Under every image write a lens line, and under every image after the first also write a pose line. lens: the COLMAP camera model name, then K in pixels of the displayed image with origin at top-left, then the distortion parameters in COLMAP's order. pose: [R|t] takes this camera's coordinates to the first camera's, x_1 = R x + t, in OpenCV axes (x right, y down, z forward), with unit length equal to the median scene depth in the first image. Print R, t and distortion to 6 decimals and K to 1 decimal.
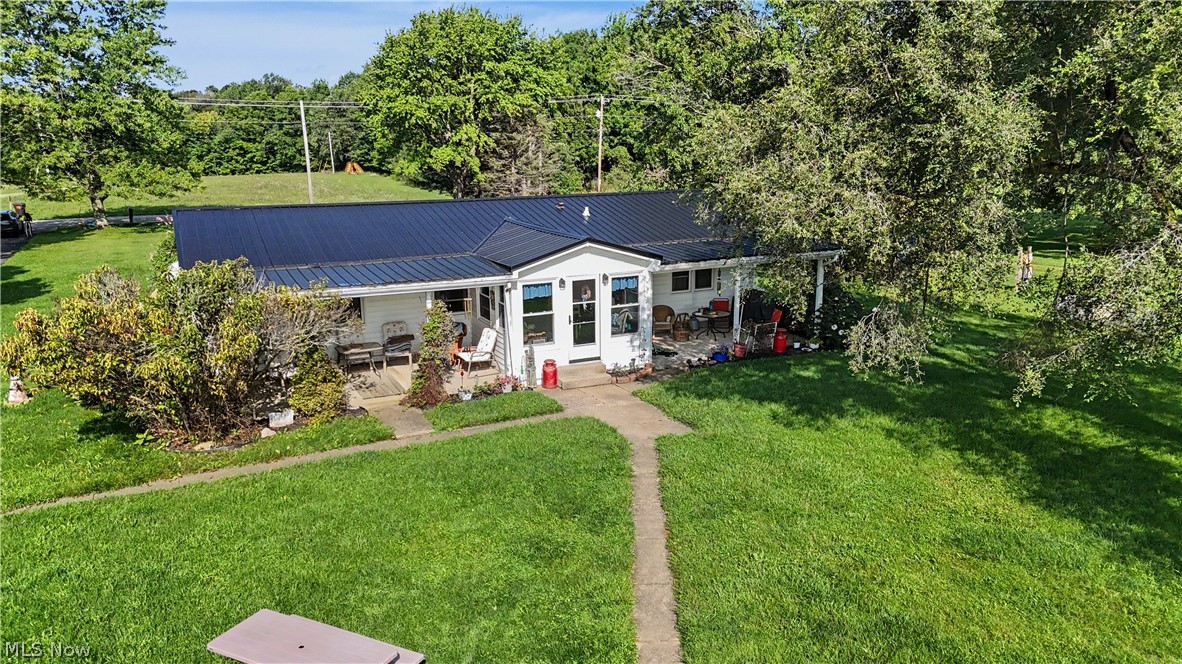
lens RADIAL K [[847.6, 0, 591.0], [0, 847.6, 332.0], [0, 0, 1]] dist [0.064420, -0.001378]
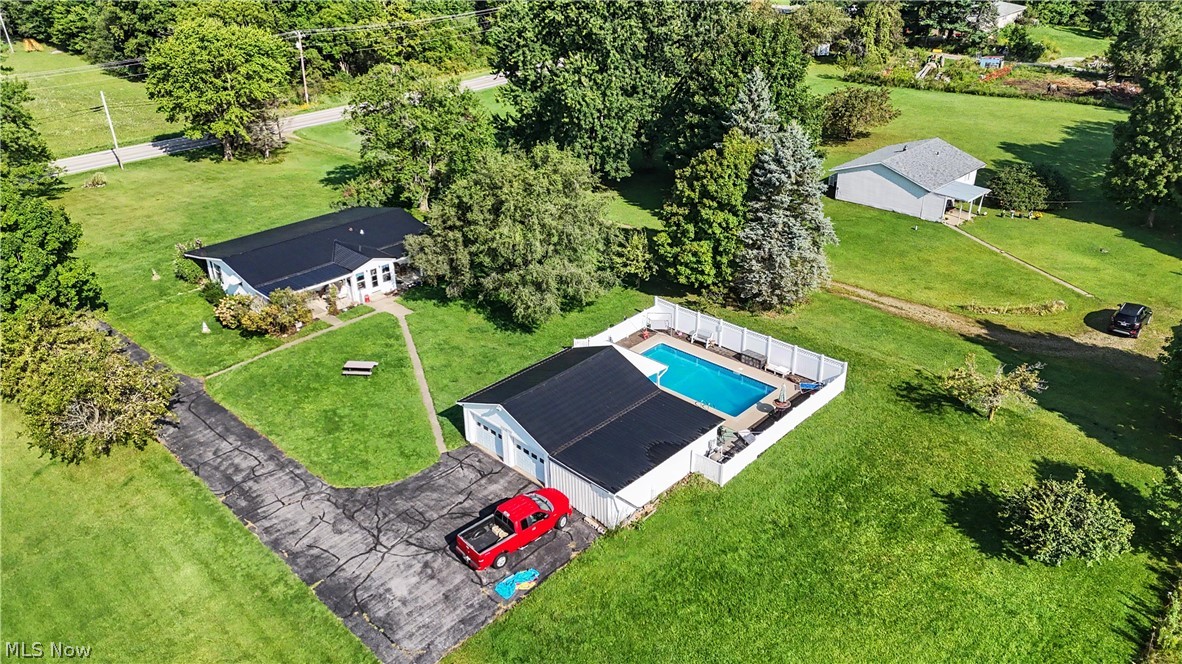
lens RADIAL K [[847.6, 0, 591.0], [0, 847.6, 332.0], [0, 0, 1]] dist [0.064420, -0.001378]
pose [[0.933647, -0.163142, 0.318887, -0.313769], [0.081227, 0.963496, 0.255102, -0.599972], [-0.348864, -0.212273, 0.912816, -2.377235]]
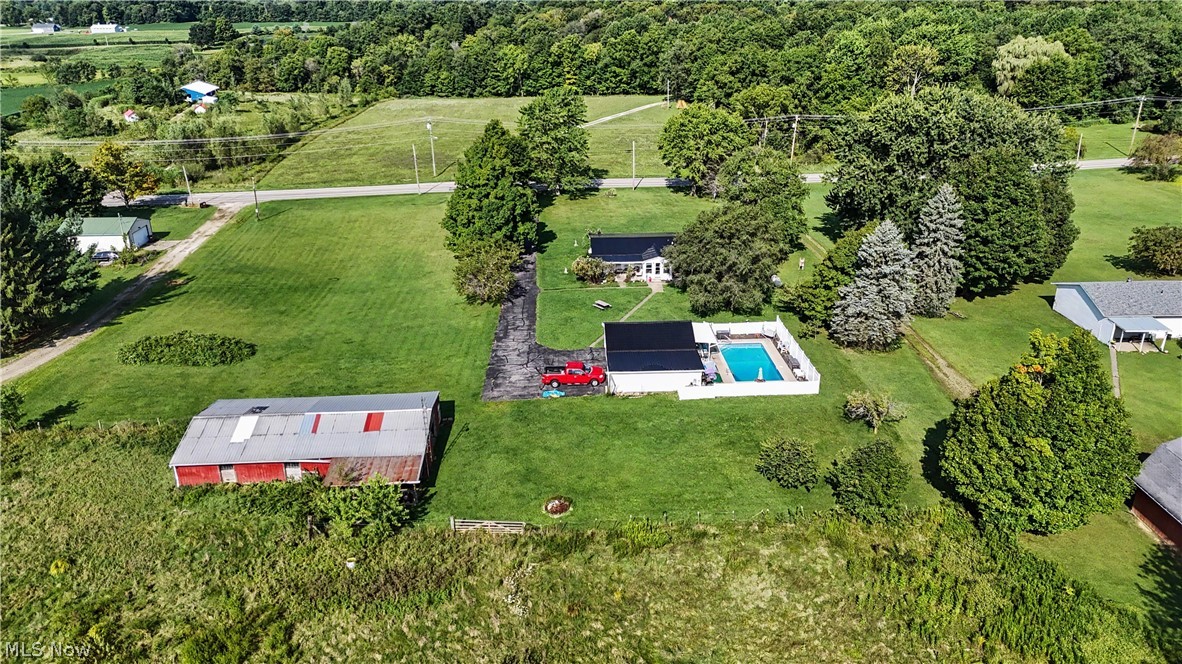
lens RADIAL K [[847.6, 0, 591.0], [0, 847.6, 332.0], [0, 0, 1]] dist [0.064420, -0.001378]
pose [[0.916803, 0.150854, -0.369750, 1.683203], [-0.087348, 0.979237, 0.182938, -0.586653], [0.389670, -0.135421, 0.910944, -4.207527]]
